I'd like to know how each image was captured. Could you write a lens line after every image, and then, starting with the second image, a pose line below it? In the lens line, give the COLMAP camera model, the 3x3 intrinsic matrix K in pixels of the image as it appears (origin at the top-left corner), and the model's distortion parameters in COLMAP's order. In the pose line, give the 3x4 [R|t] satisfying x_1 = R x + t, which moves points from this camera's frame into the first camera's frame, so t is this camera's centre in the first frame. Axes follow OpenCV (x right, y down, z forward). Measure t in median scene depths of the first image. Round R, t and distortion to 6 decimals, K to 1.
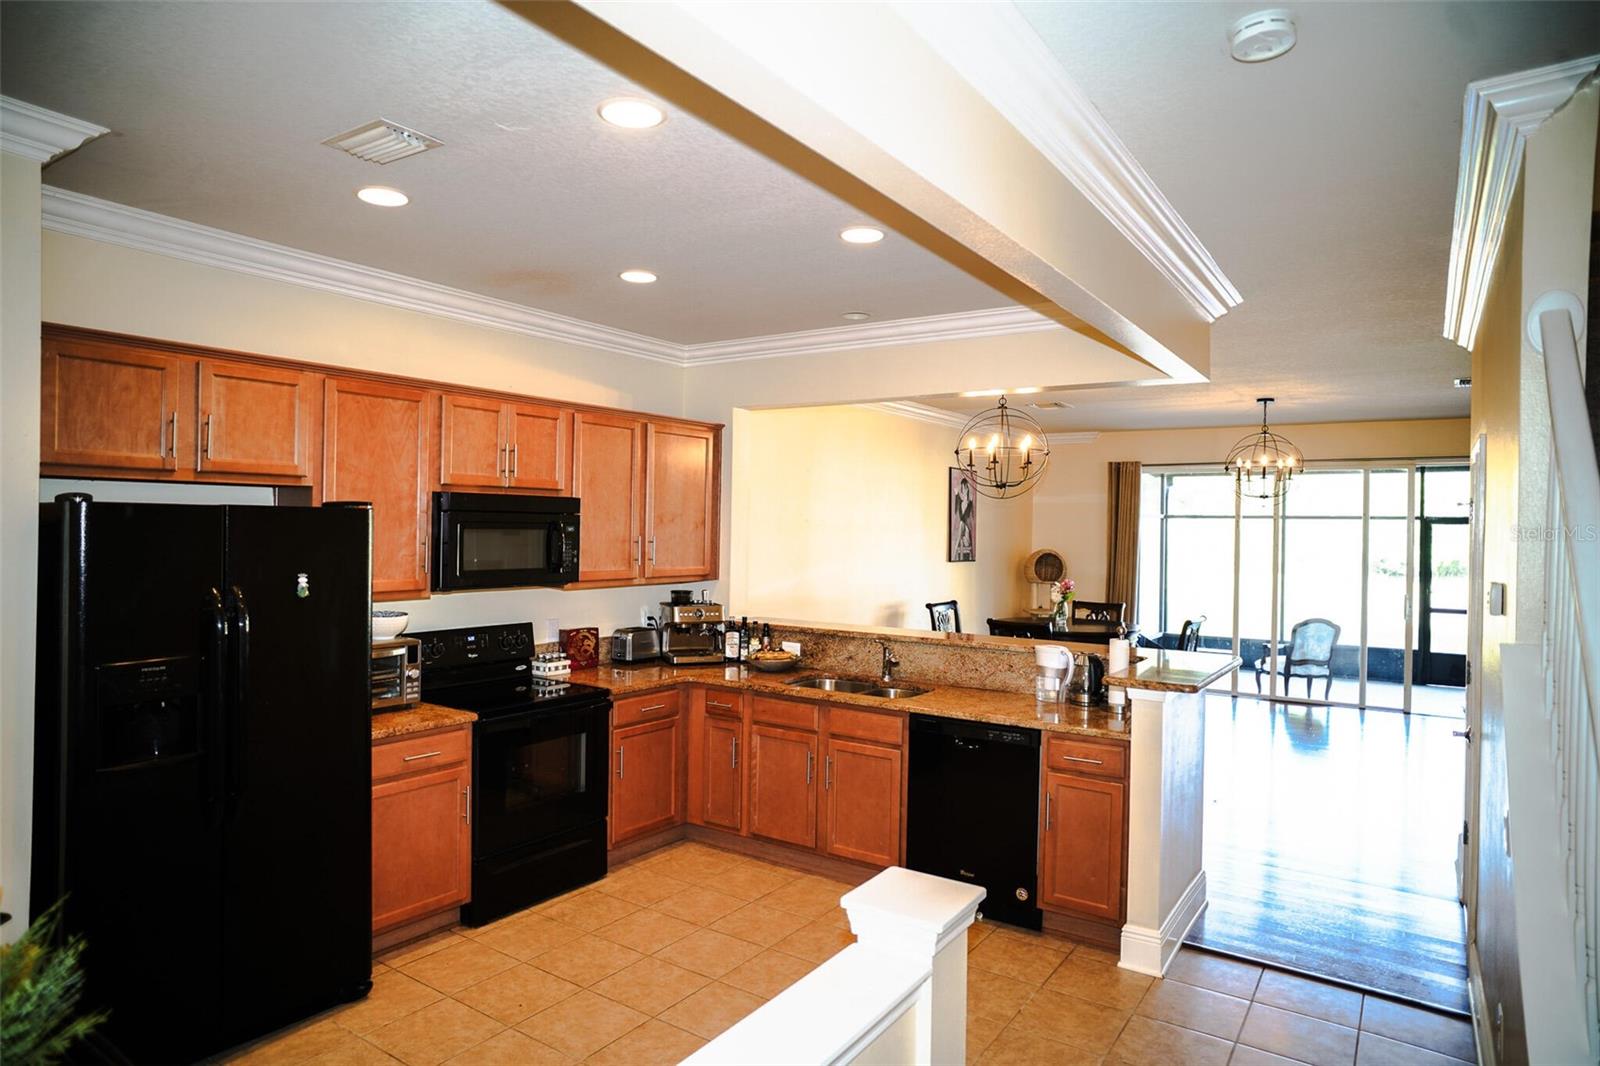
lens RADIAL K [[974.5, 0, 806.0], [0, 974.5, 554.9], [0, 0, 1]] dist [-0.017214, 0.001174]
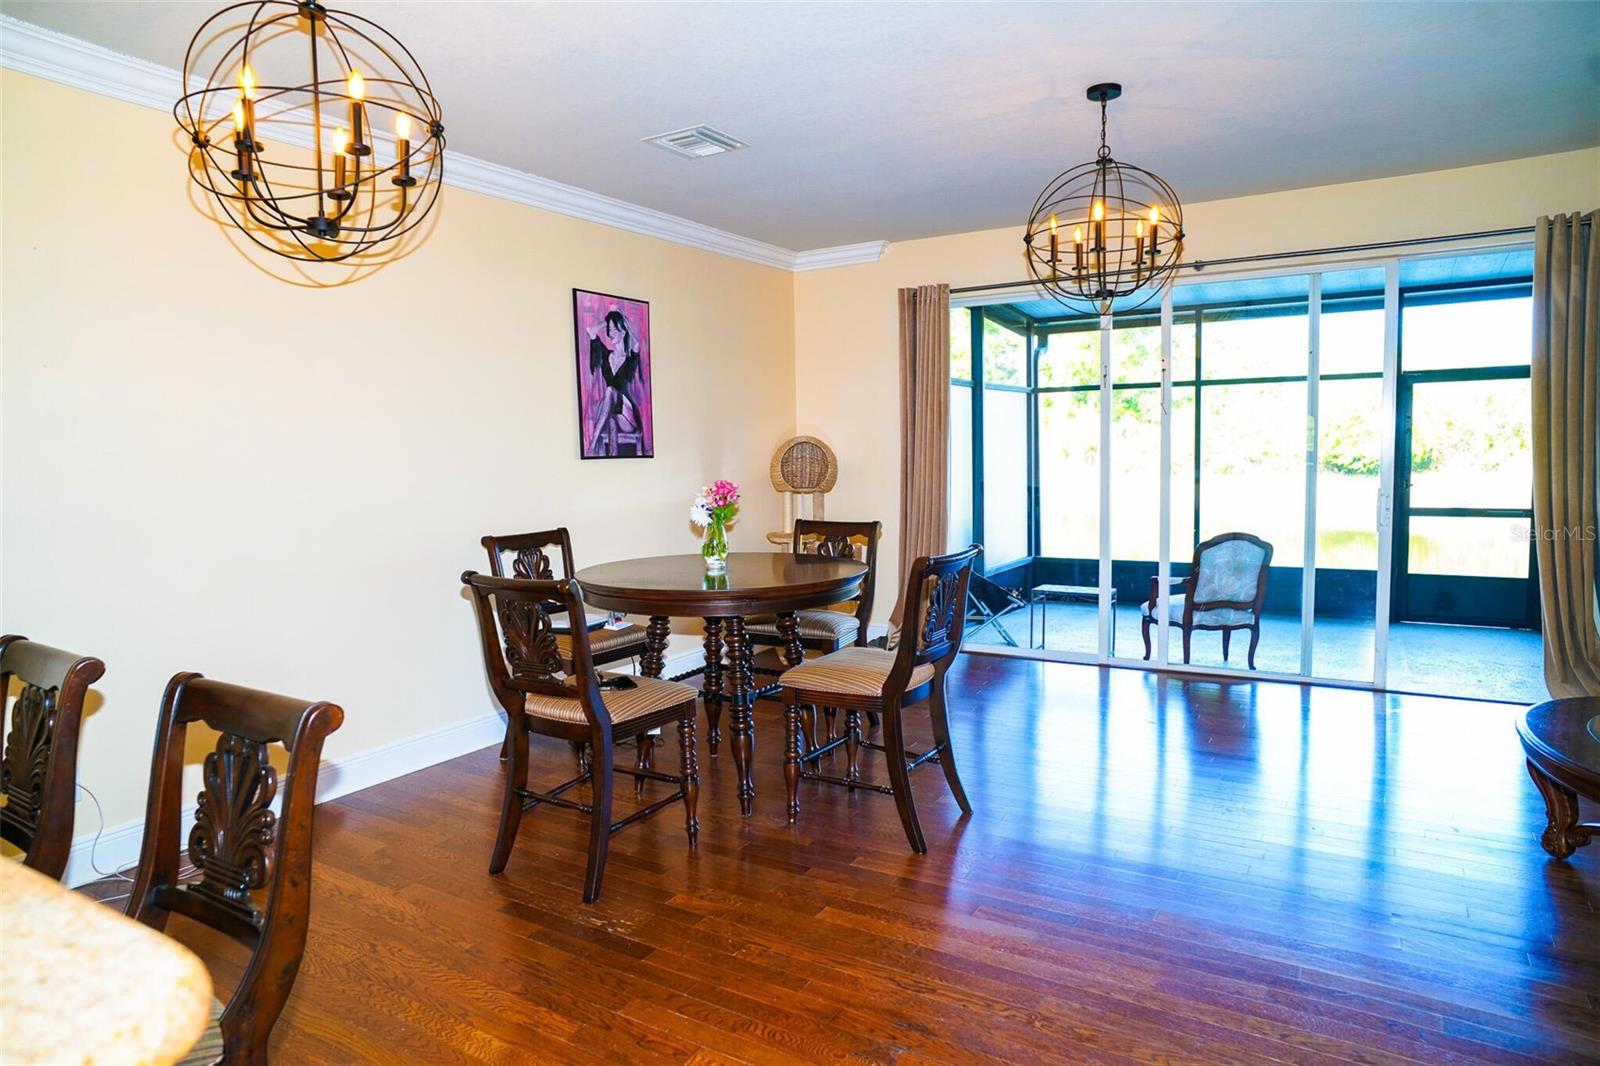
lens RADIAL K [[967.6, 0, 800.0], [0, 967.6, 533.0], [0, 0, 1]] dist [-0.001148, 0.000430]
pose [[0.998910, -0.032592, 0.033424, 0.228126], [0.030205, 0.997120, 0.069570, 0.013057], [-0.035596, -0.068484, 0.997017, 0.392372]]
